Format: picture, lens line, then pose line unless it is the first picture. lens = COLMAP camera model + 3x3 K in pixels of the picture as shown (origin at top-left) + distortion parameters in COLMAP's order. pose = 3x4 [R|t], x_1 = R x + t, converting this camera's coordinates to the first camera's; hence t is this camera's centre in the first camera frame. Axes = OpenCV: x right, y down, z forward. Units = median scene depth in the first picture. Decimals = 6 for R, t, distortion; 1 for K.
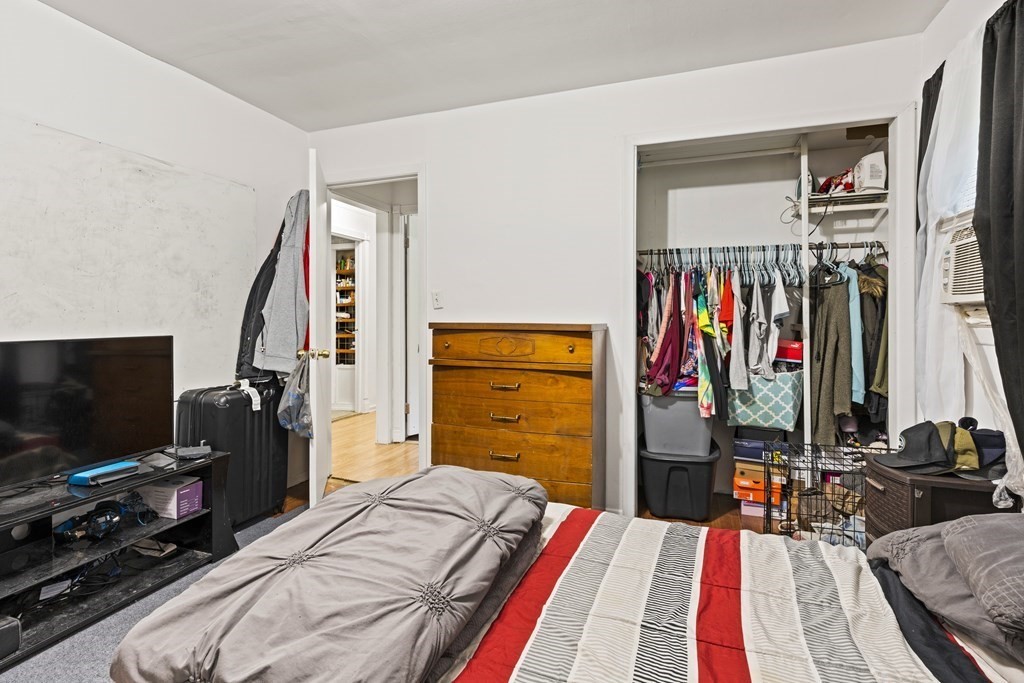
lens RADIAL K [[493.2, 0, 502.2], [0, 493.2, 325.5], [0, 0, 1]] dist [0.002530, -0.000711]
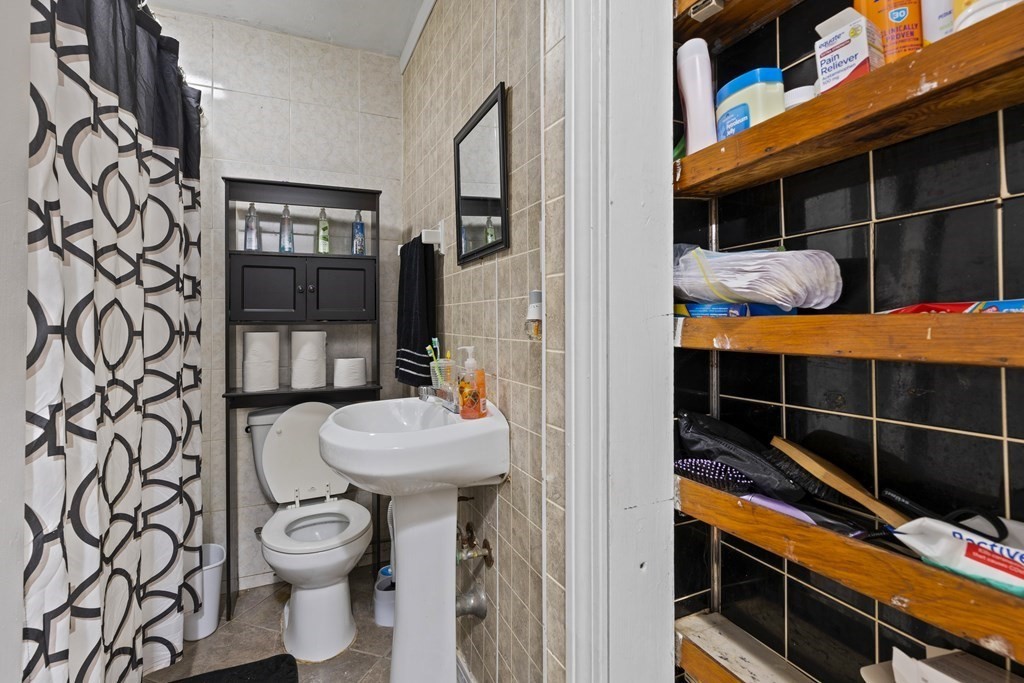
lens RADIAL K [[493.2, 0, 513.0], [0, 493.2, 334.8], [0, 0, 1]] dist [0.002530, -0.000711]
pose [[0.709726, -0.006402, -0.704449, -0.291250], [-0.000924, 0.999949, -0.010019, -0.009431], [0.704478, 0.007761, 0.709684, 0.906953]]
